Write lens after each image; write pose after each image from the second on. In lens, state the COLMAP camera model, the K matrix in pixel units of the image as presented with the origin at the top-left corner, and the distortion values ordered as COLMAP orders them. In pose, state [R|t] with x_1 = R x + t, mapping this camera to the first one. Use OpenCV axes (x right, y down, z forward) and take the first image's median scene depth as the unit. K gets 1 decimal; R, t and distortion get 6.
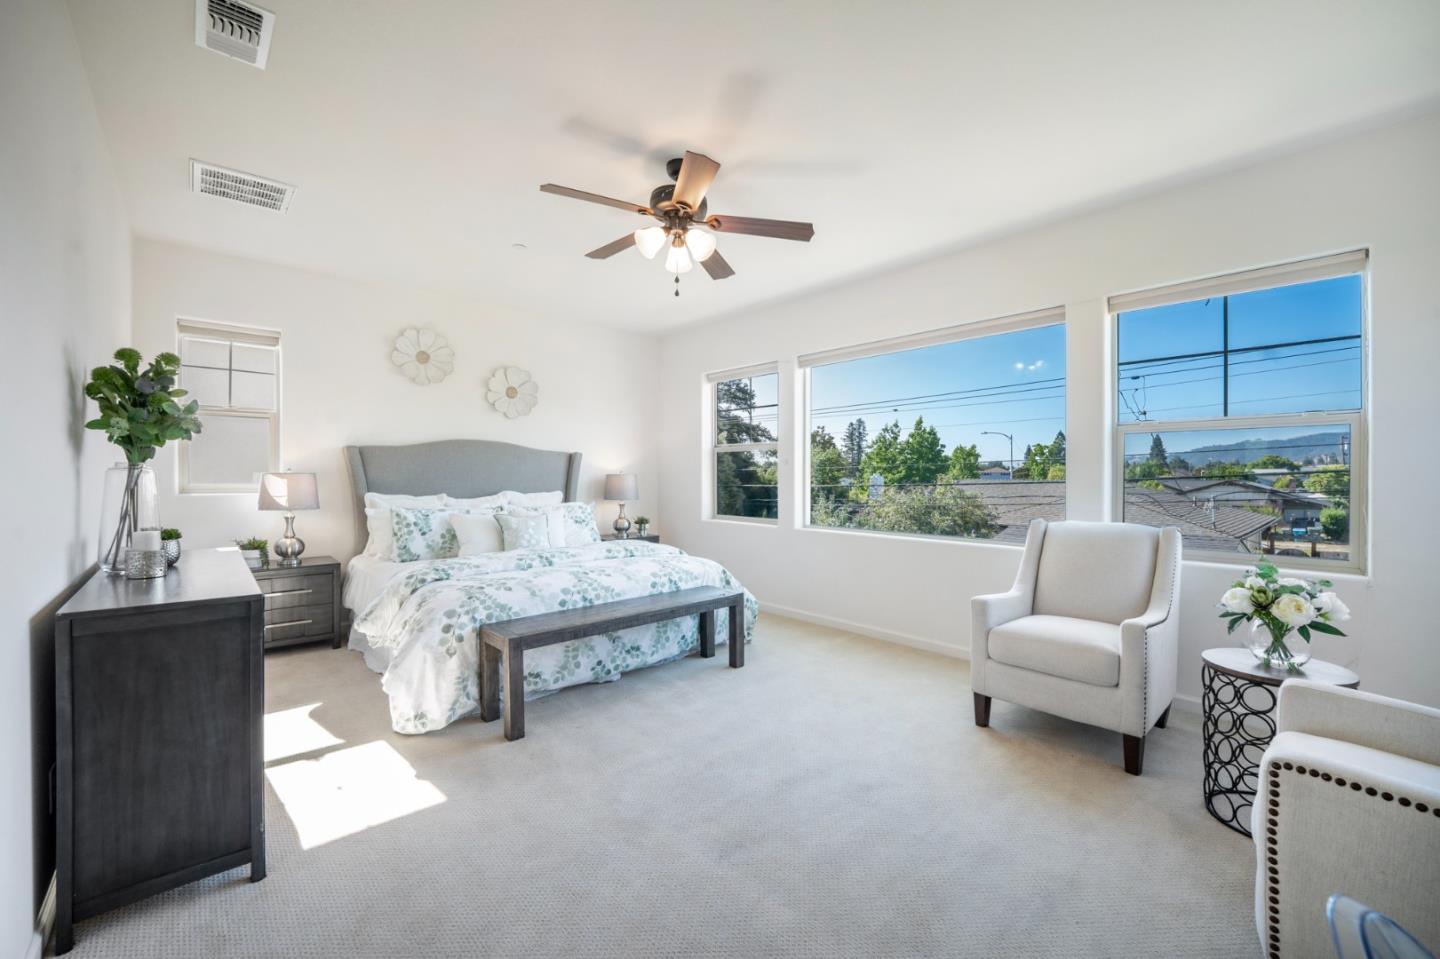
lens RADIAL K [[590.3, 0, 724.8], [0, 590.3, 476.3], [0, 0, 1]] dist [-0.001277, -0.000338]
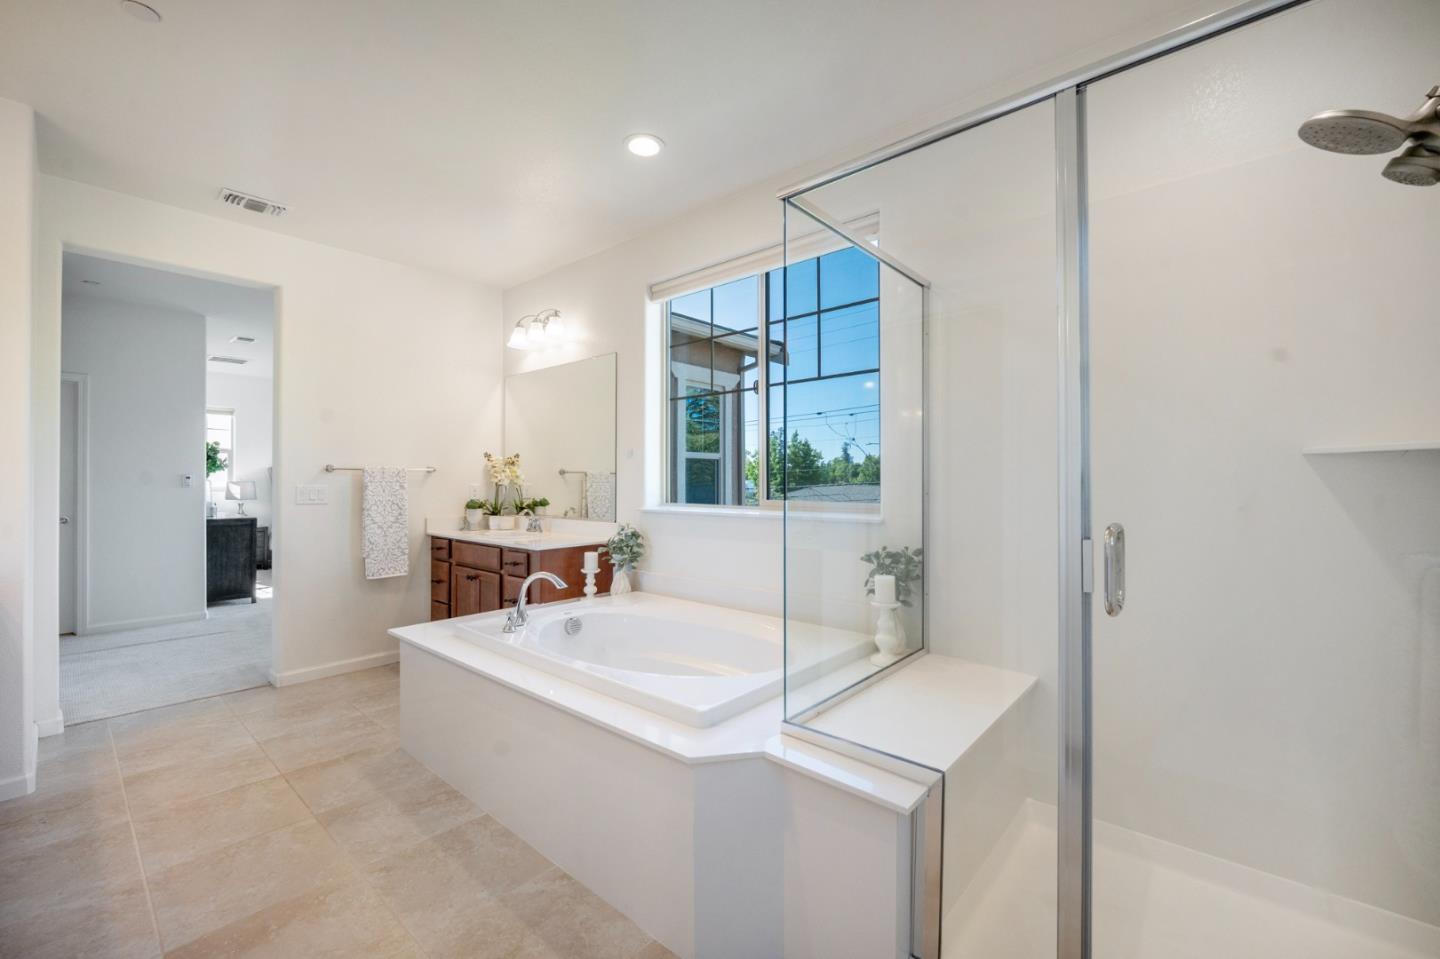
lens RADIAL K [[590.3, 0, 724.8], [0, 590.3, 476.3], [0, 0, 1]] dist [-0.001277, -0.000338]
pose [[0.993061, 0.002174, 0.117583, 0.611025], [-0.000928, 0.999943, -0.010650, -0.003383], [-0.117600, 0.010467, 0.993006, -1.100027]]
